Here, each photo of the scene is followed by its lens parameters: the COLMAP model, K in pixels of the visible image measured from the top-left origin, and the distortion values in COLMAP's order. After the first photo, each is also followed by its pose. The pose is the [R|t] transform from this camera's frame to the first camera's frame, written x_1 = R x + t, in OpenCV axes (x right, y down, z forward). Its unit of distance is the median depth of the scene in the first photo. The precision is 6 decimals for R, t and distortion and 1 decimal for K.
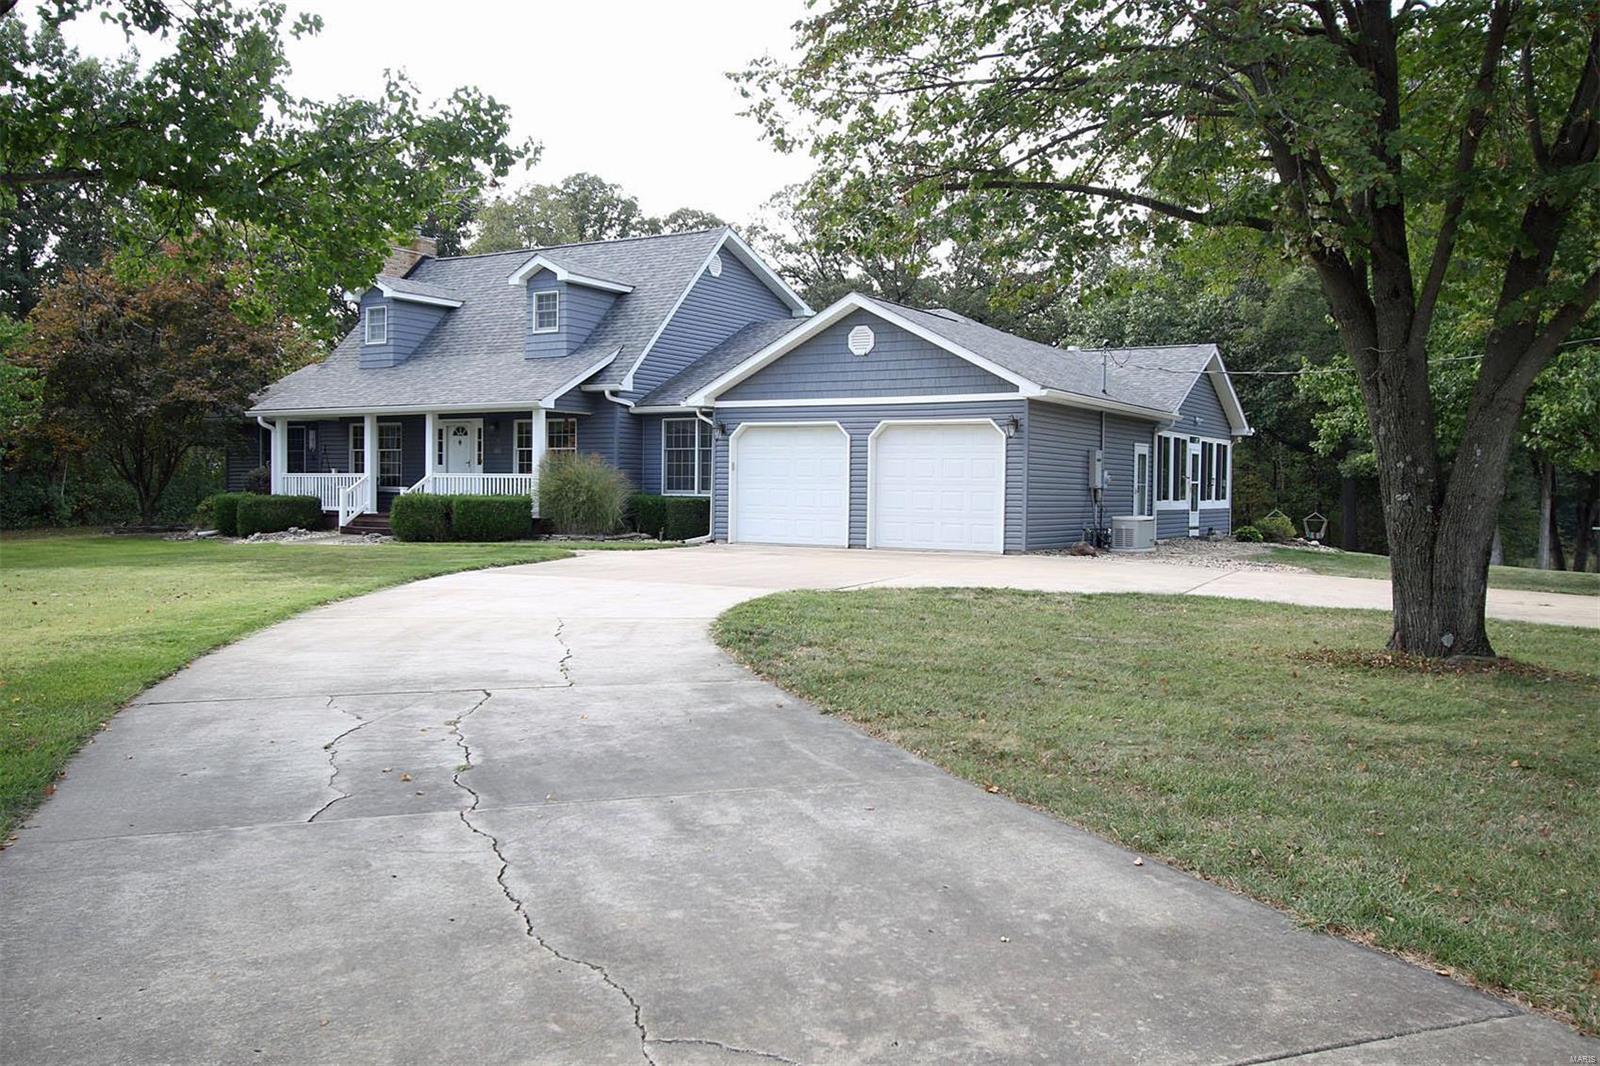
lens RADIAL K [[1345.0, 0, 798.4], [0, 1345.0, 491.4], [0, 0, 1]] dist [0.004177, 0.000631]
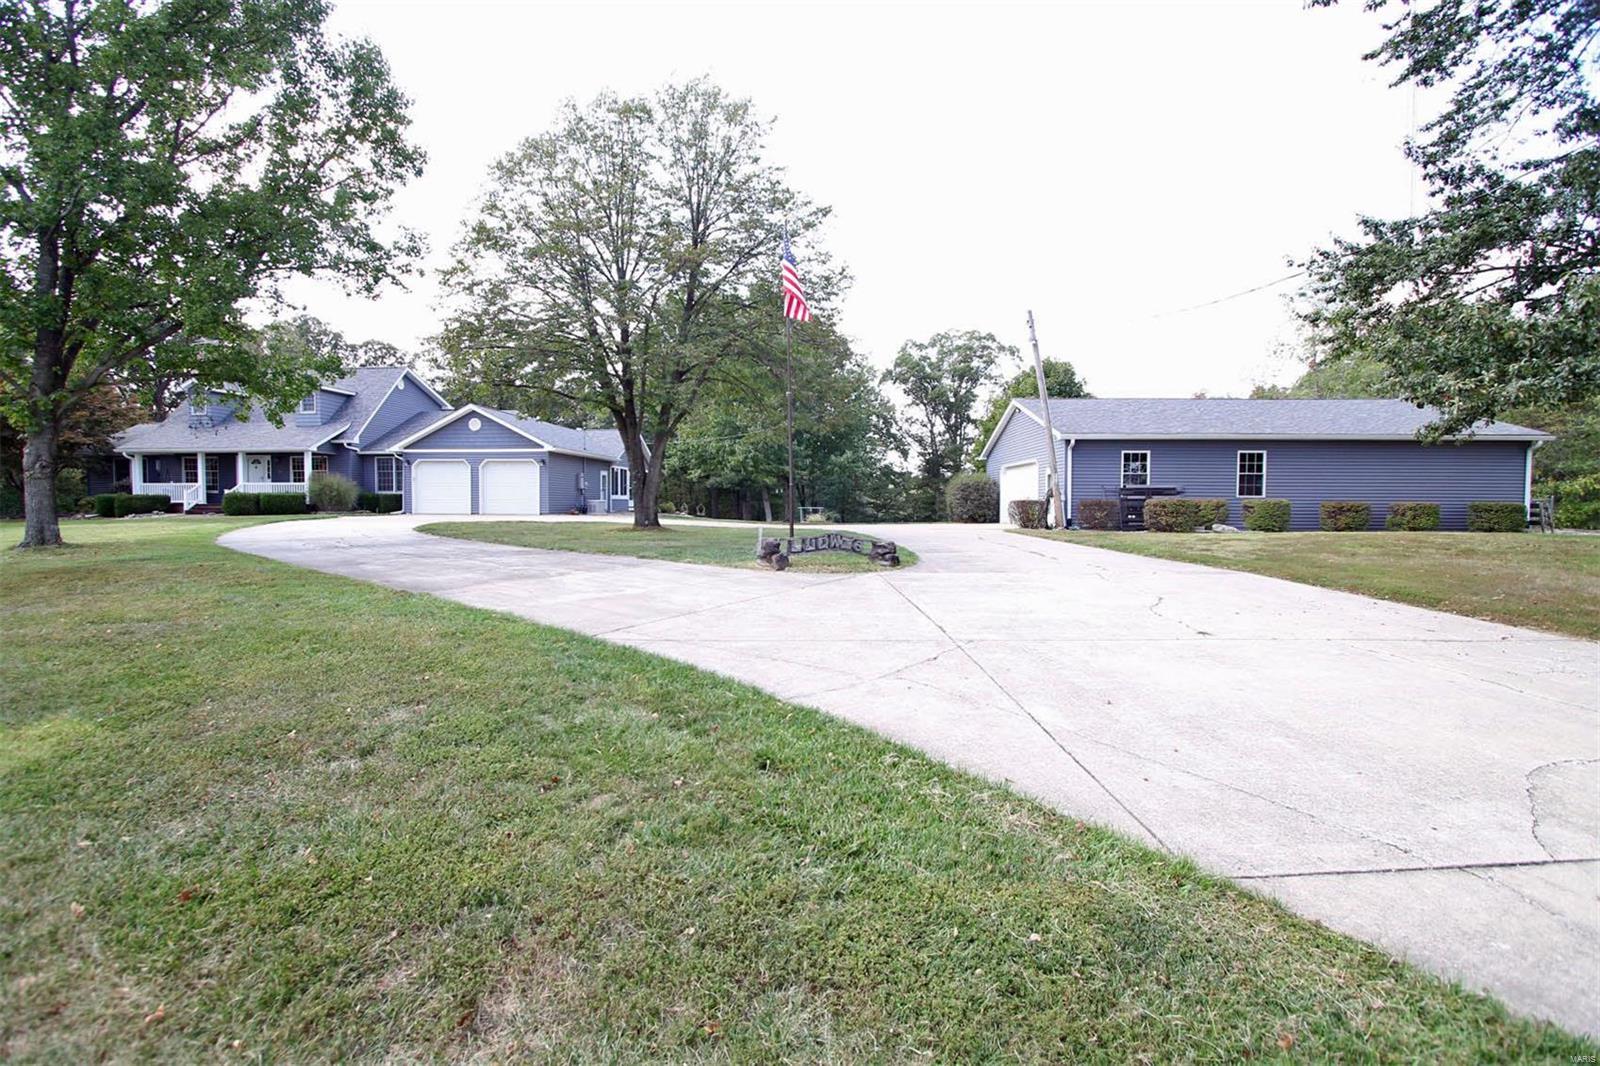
lens RADIAL K [[740.8, 0, 800.0], [0, 740.8, 533.0], [0, 0, 1]] dist [-0.010593, -0.000763]
pose [[0.902831, -0.025063, 0.429265, 0.000827], [0.007413, 0.999059, 0.042740, 0.019984], [-0.429932, -0.035405, 0.902167, -0.324966]]
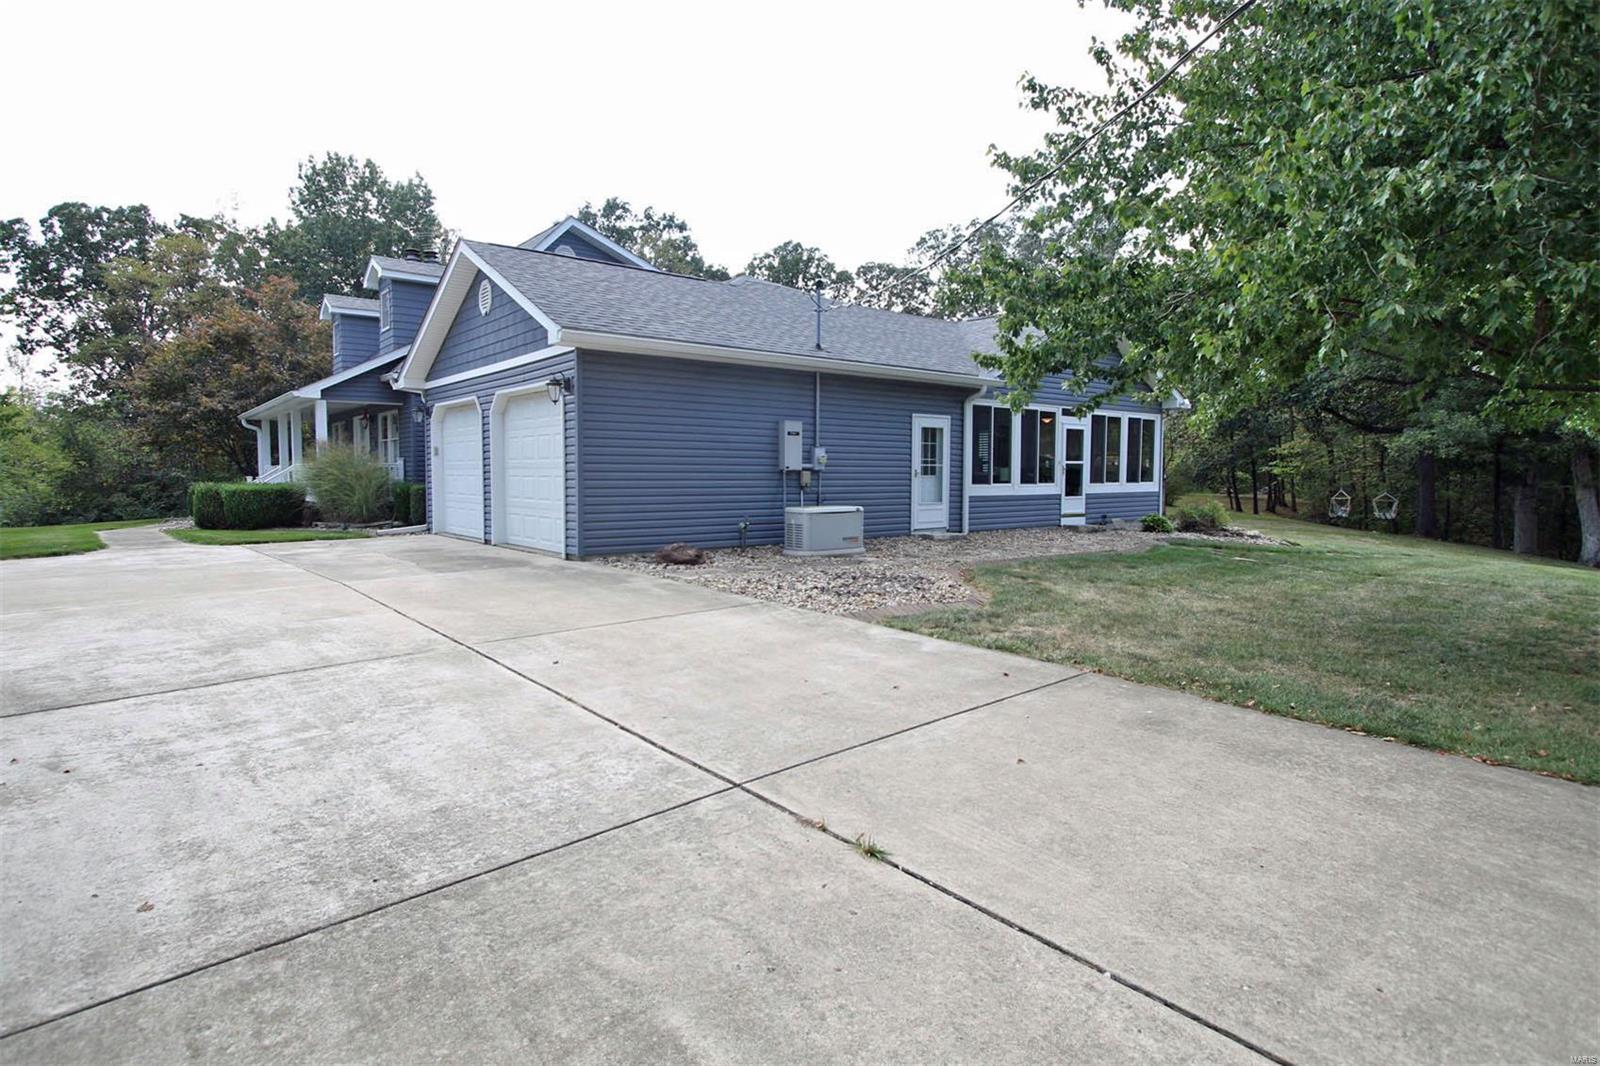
lens RADIAL K [[858.7, 0, 800.0], [0, 858.7, 476.8], [0, 0, 1]] dist [-0.000505, -0.000044]
pose [[0.940596, -0.008812, -0.339414, 0.333418], [0.008734, 0.999960, -0.001757, 0.002072], [0.339416, -0.001312, 0.940635, 0.452371]]
